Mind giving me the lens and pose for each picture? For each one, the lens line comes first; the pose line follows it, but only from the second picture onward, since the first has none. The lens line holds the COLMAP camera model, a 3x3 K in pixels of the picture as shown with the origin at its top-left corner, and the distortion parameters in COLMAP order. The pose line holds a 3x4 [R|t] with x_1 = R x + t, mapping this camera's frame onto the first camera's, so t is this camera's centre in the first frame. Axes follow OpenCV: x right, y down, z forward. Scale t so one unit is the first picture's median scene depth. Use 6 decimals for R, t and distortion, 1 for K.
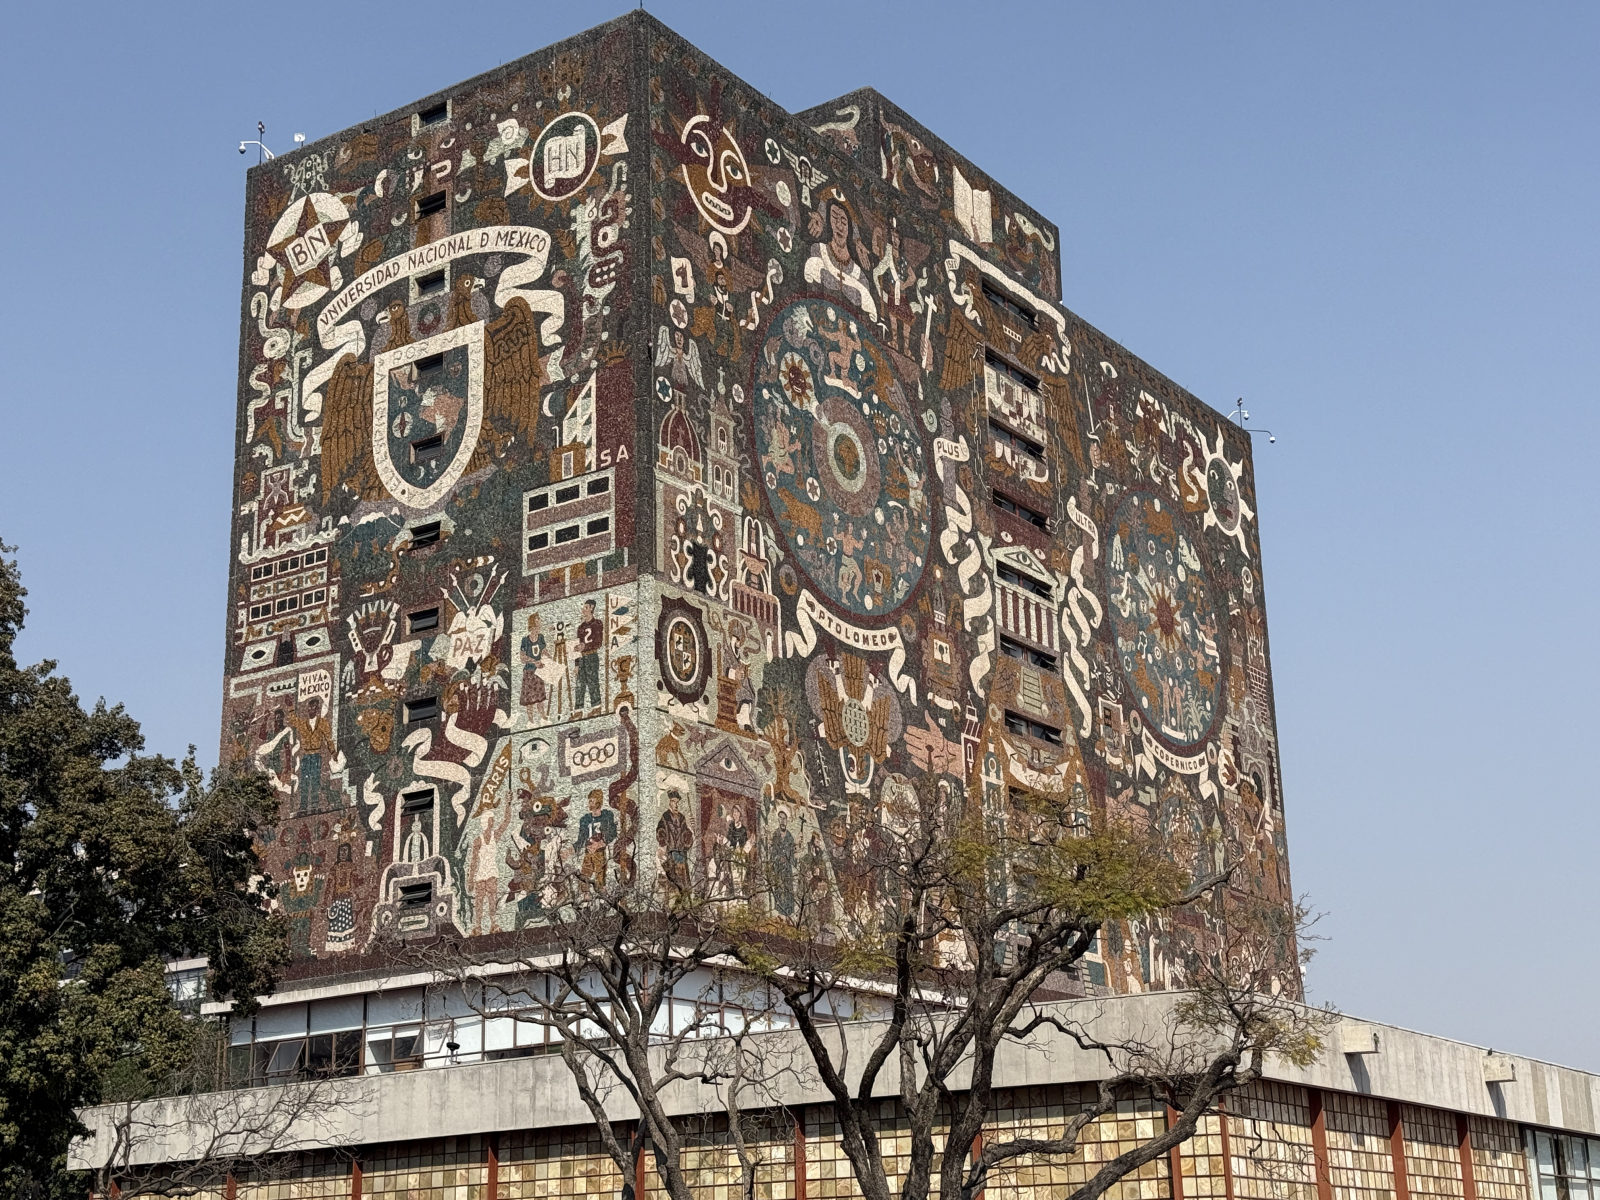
lens RADIAL K [[2287.1, 0, 802.4], [0, 2287.1, 625.4], [0, 0, 1]] dist [0.172582, 0.000000]
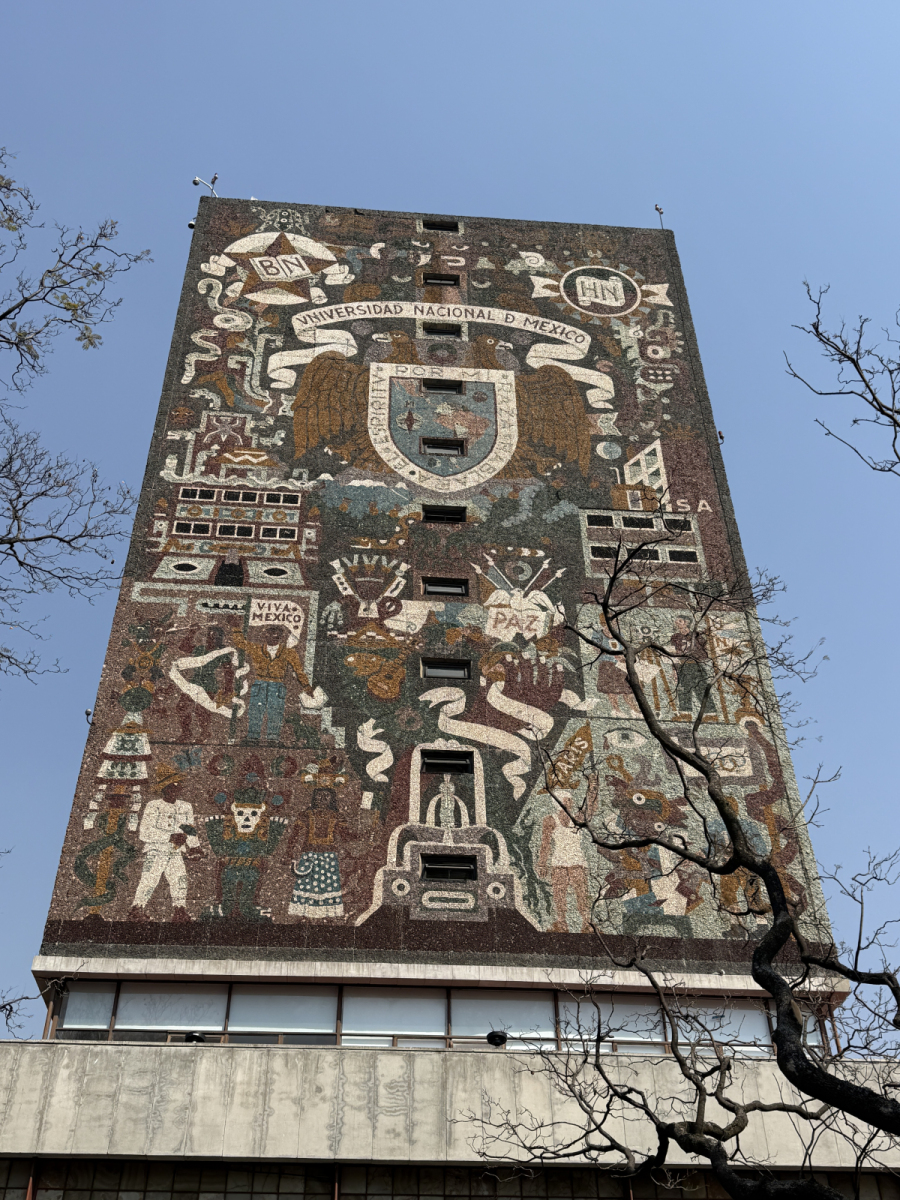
lens RADIAL K [[1213.7, 0, 462.5], [0, 1213.7, 600.3], [0, 0, 1]] dist [0.142356, 0.000000]
pose [[0.774309, 0.417674, 0.475388, -0.355502], [-0.190788, 0.870365, -0.453944, 0.201096], [-0.603362, 0.260795, 0.753619, 0.592606]]
